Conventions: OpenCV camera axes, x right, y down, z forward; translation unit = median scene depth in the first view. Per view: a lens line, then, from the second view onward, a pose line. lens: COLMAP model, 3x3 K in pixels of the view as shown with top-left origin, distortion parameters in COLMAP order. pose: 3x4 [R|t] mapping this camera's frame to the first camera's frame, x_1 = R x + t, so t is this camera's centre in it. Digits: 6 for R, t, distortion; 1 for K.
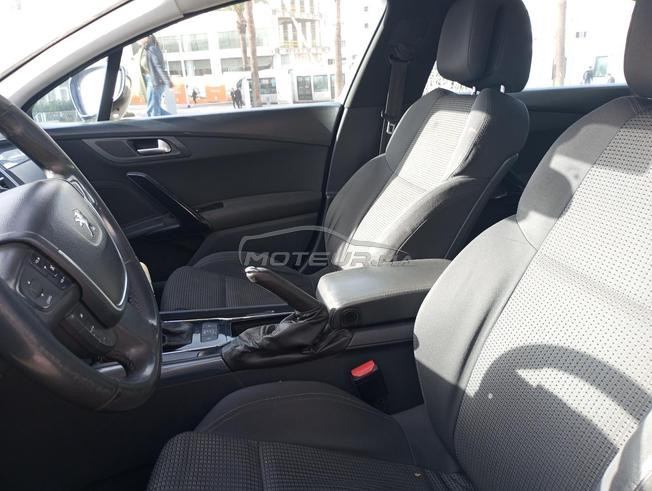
lens RADIAL K [[535.5, 0, 326.5], [0, 535.5, 248.7], [0, 0, 1]] dist [0.013769, 0.001732]
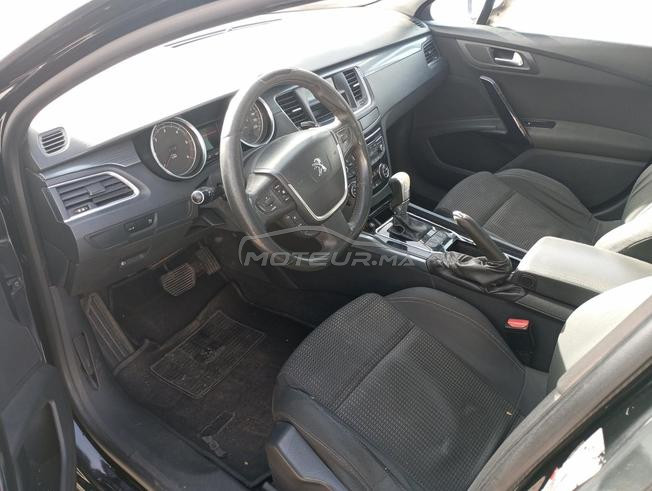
lens RADIAL K [[535.5, 0, 324.4], [0, 535.5, 244.7], [0, 0, 1]] dist [0.013769, 0.001732]
pose [[0.671305, 0.445388, -0.592435, 0.408751], [-0.254963, 0.889298, 0.379662, -0.279589], [0.695948, -0.103820, 0.710548, -0.152687]]
